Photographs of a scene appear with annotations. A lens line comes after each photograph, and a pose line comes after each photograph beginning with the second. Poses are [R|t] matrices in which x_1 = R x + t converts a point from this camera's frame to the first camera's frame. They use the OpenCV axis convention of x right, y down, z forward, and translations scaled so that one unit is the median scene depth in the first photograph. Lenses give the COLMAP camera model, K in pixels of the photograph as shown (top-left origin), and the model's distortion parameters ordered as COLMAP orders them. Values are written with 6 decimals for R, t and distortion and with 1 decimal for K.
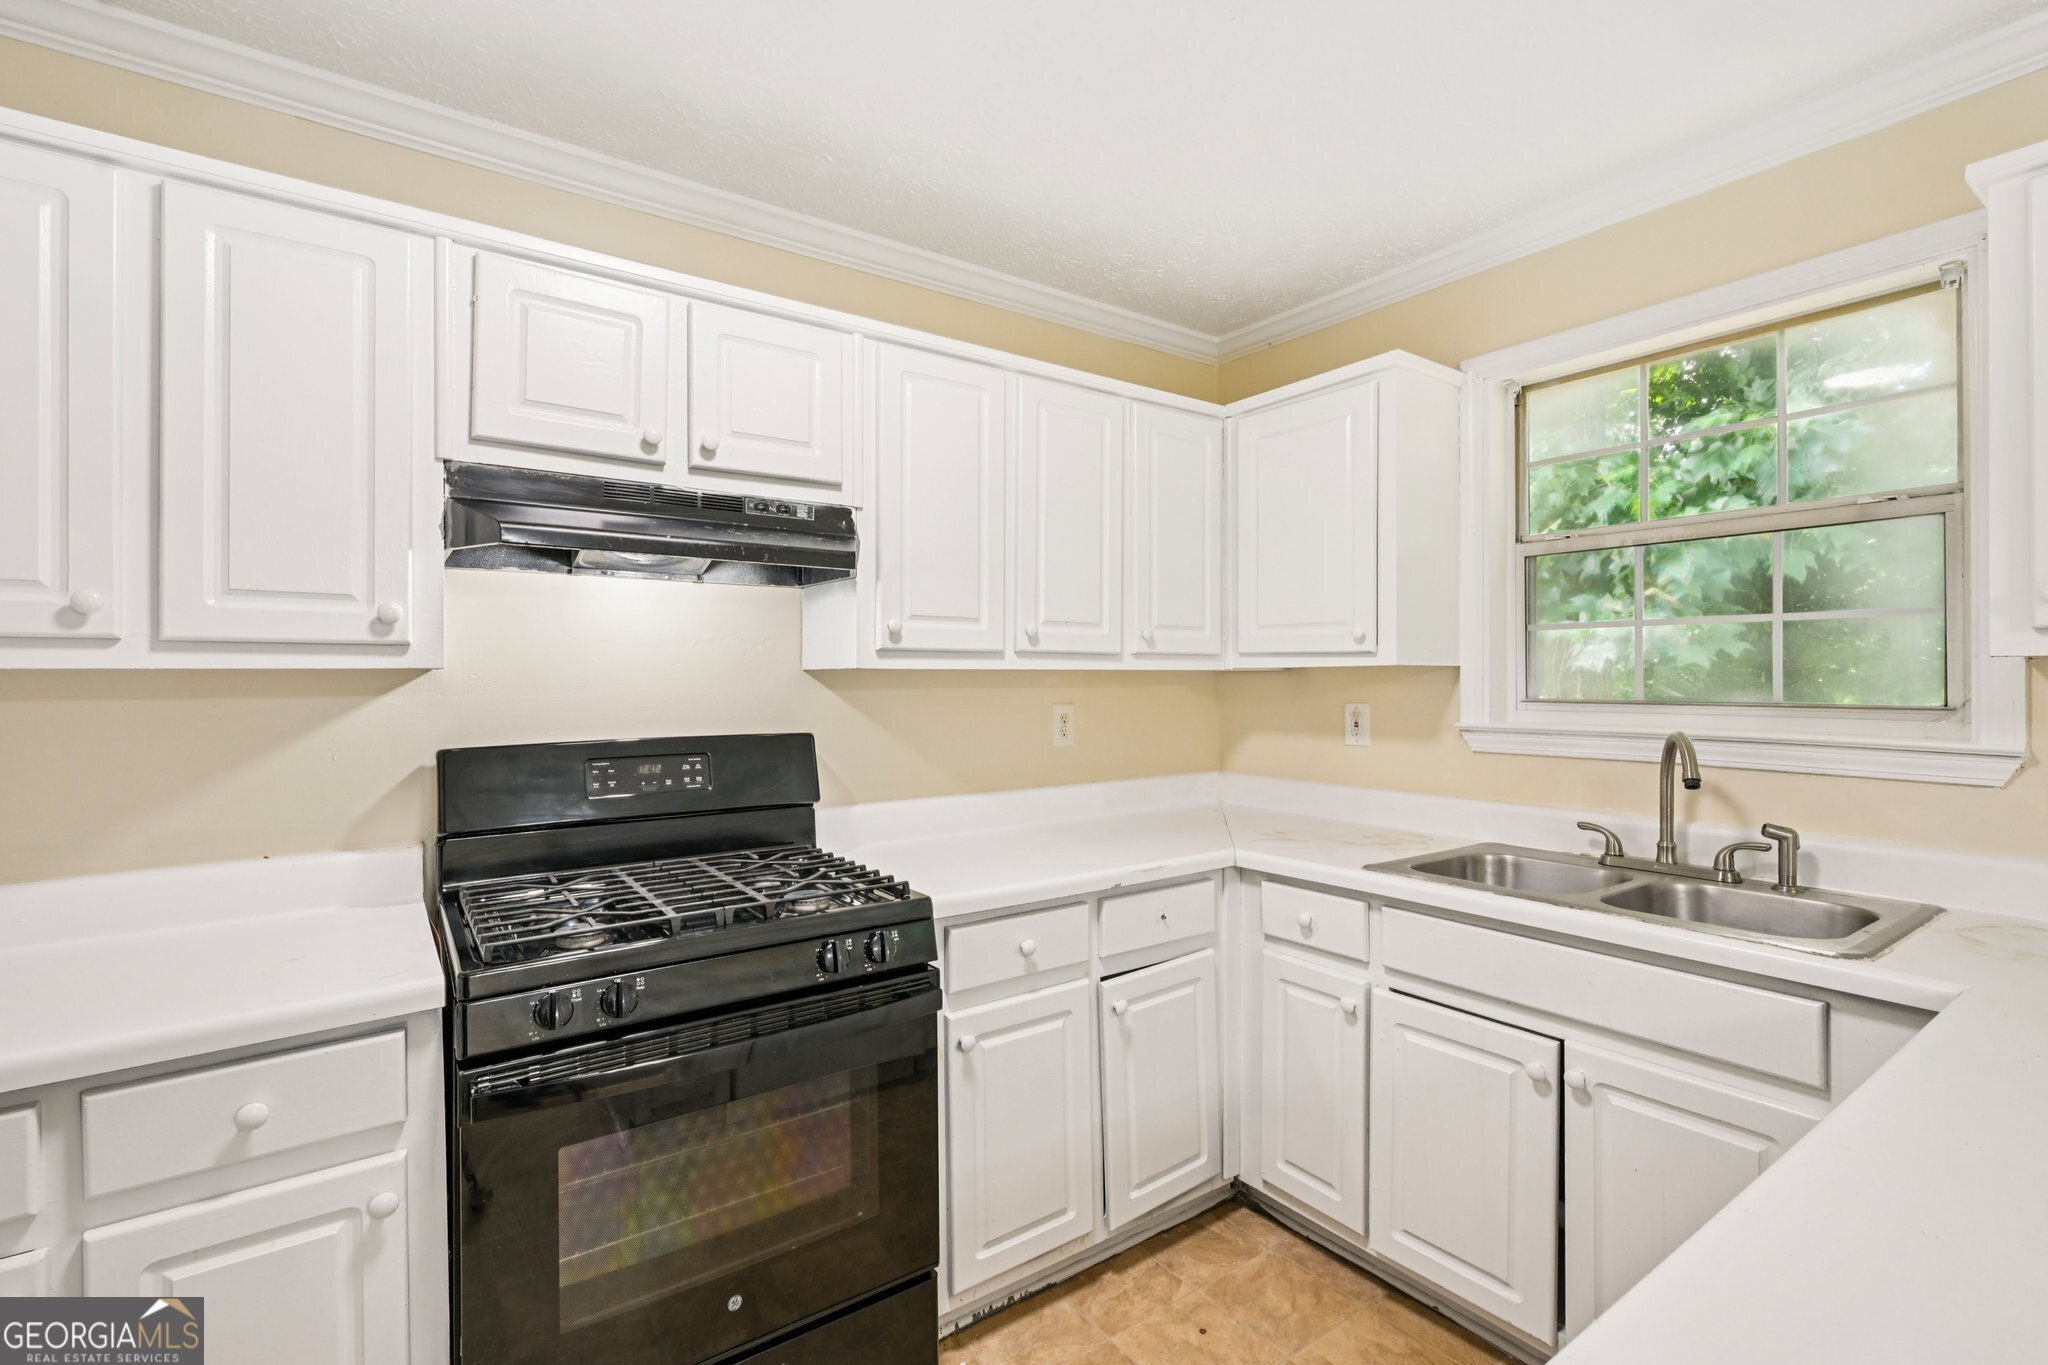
lens RADIAL K [[910.1, 0, 1042.7], [0, 910.1, 686.1], [0, 0, 1]] dist [0.014328, -0.001328]
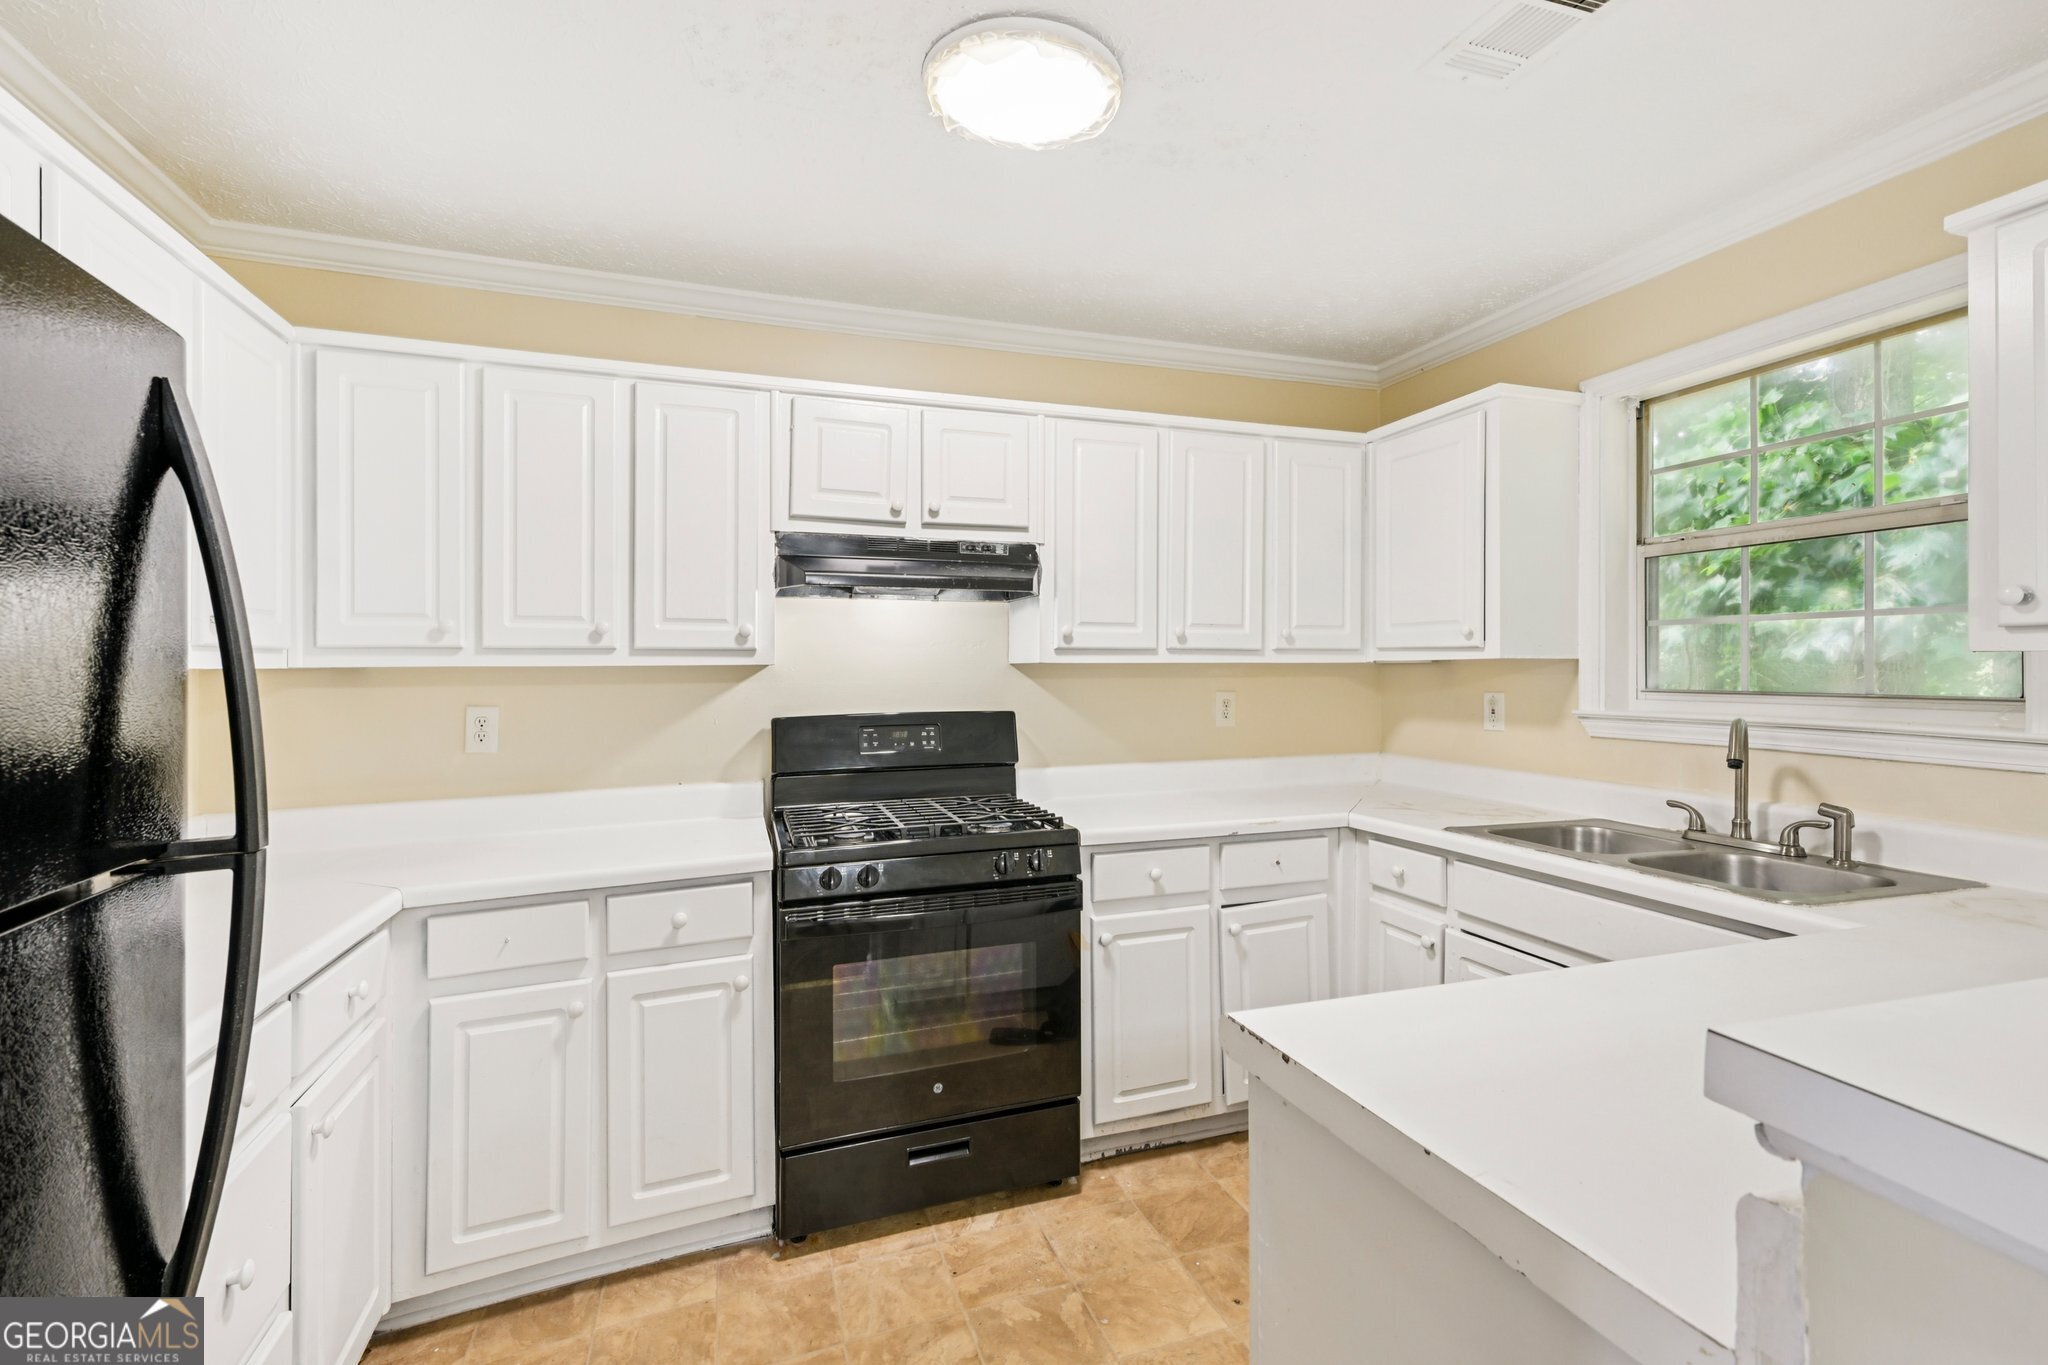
lens RADIAL K [[910.1, 0, 1041.4], [0, 910.1, 661.8], [0, 0, 1]] dist [0.014328, -0.001328]
pose [[0.954757, -0.002942, -0.297374, 0.208852], [-0.001843, 0.999873, -0.015807, 0.000472], [0.297382, 0.015640, 0.954630, -0.299224]]
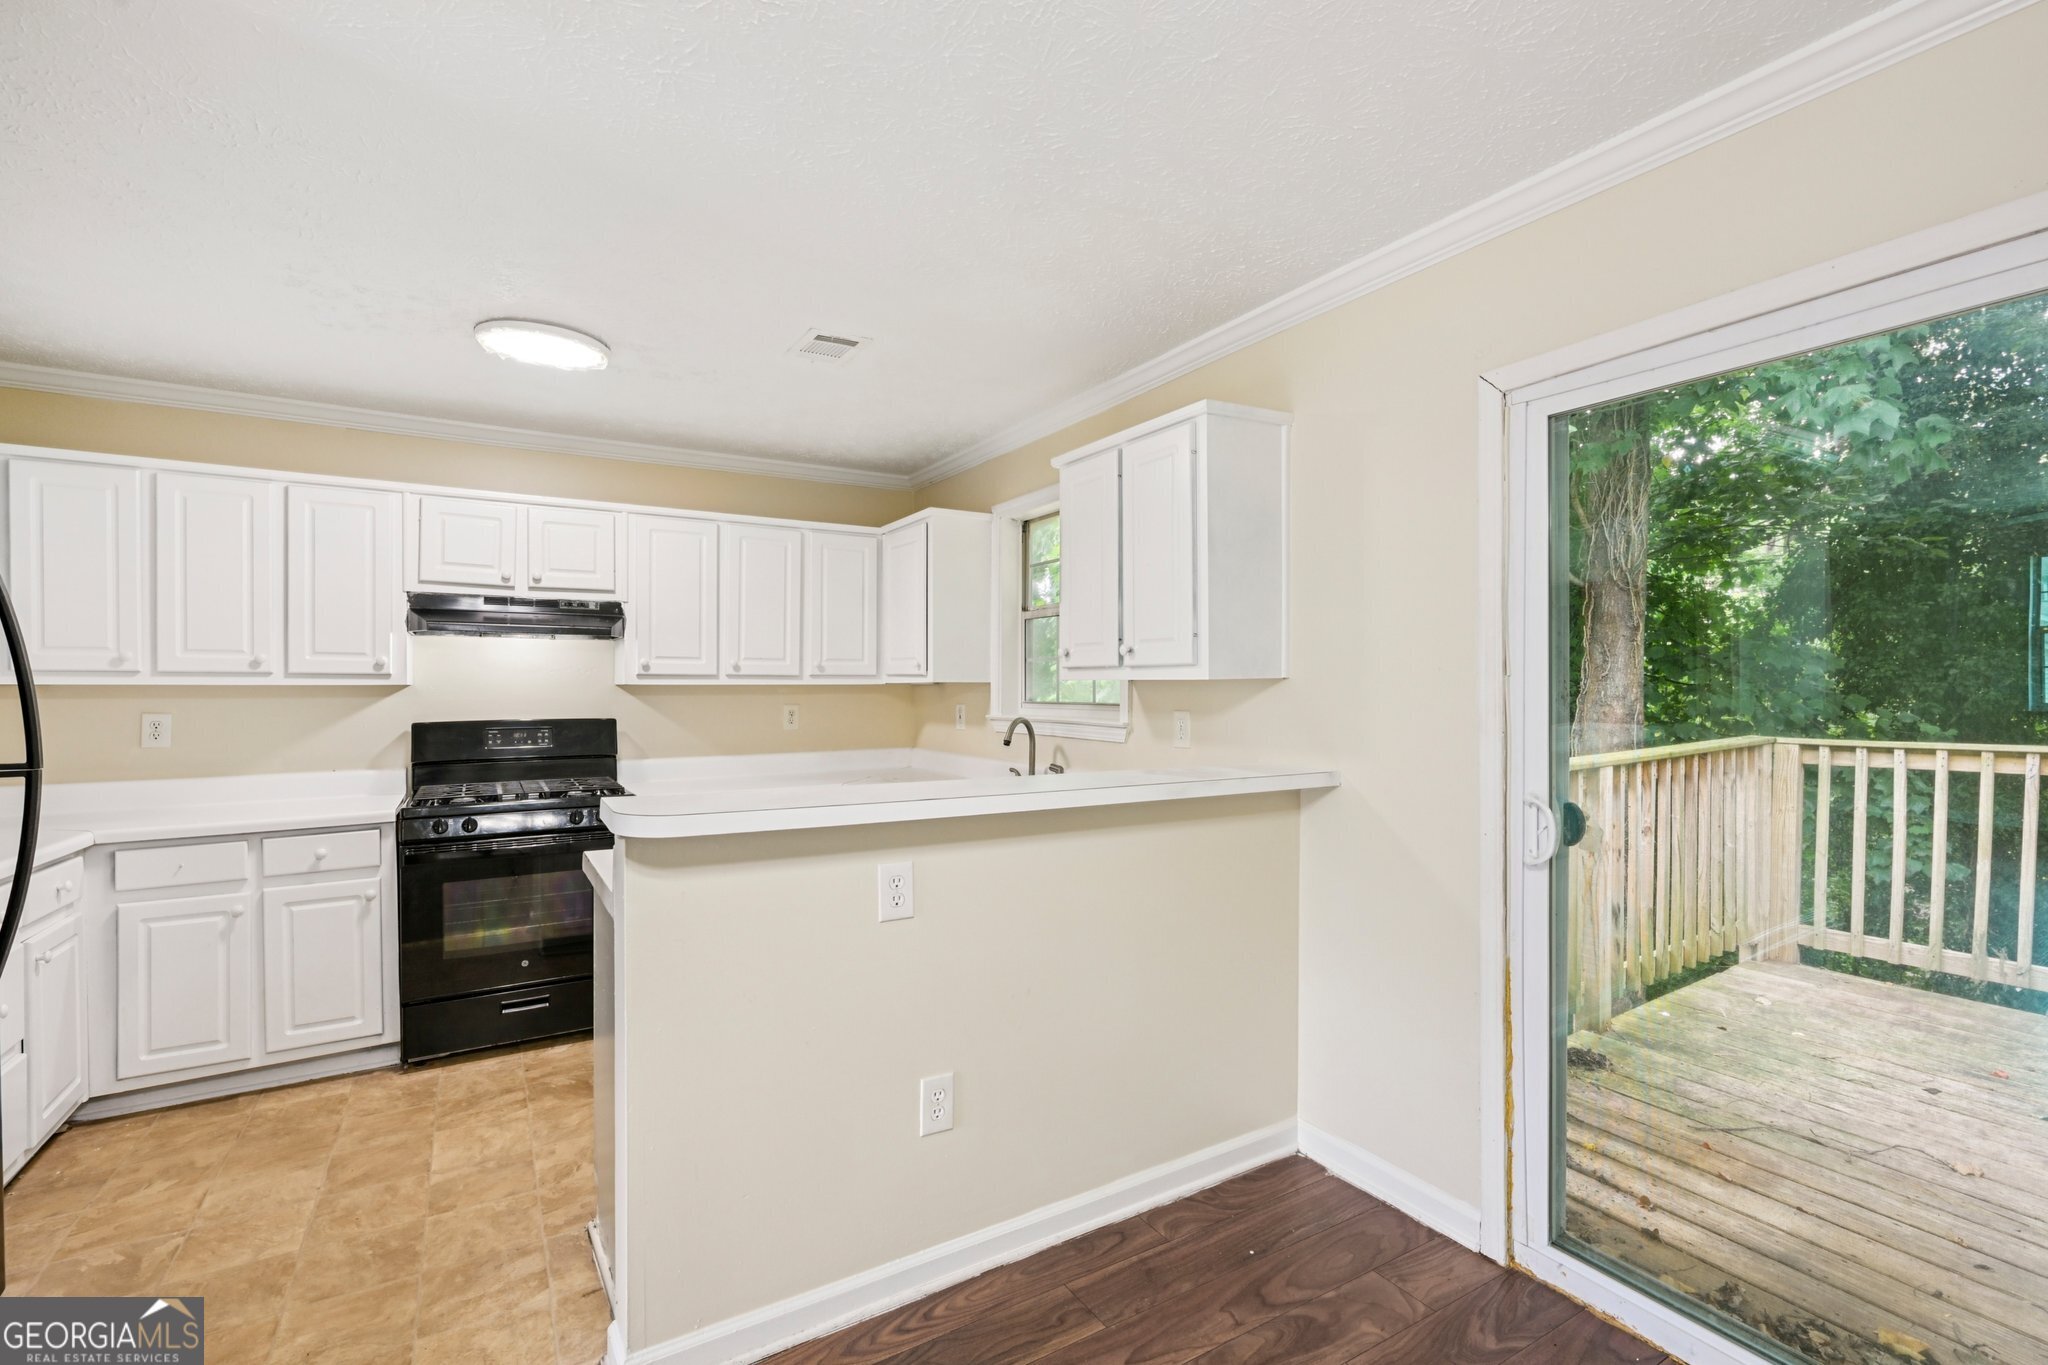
lens RADIAL K [[910.1, 0, 1055.9], [0, 910.1, 701.3], [0, 0, 1]] dist [0.014328, -0.001328]
pose [[0.997315, 0.002172, -0.073196, 0.902192], [-0.001740, 0.999981, 0.005976, 0.004232], [0.073207, -0.005833, 0.997300, -0.923774]]
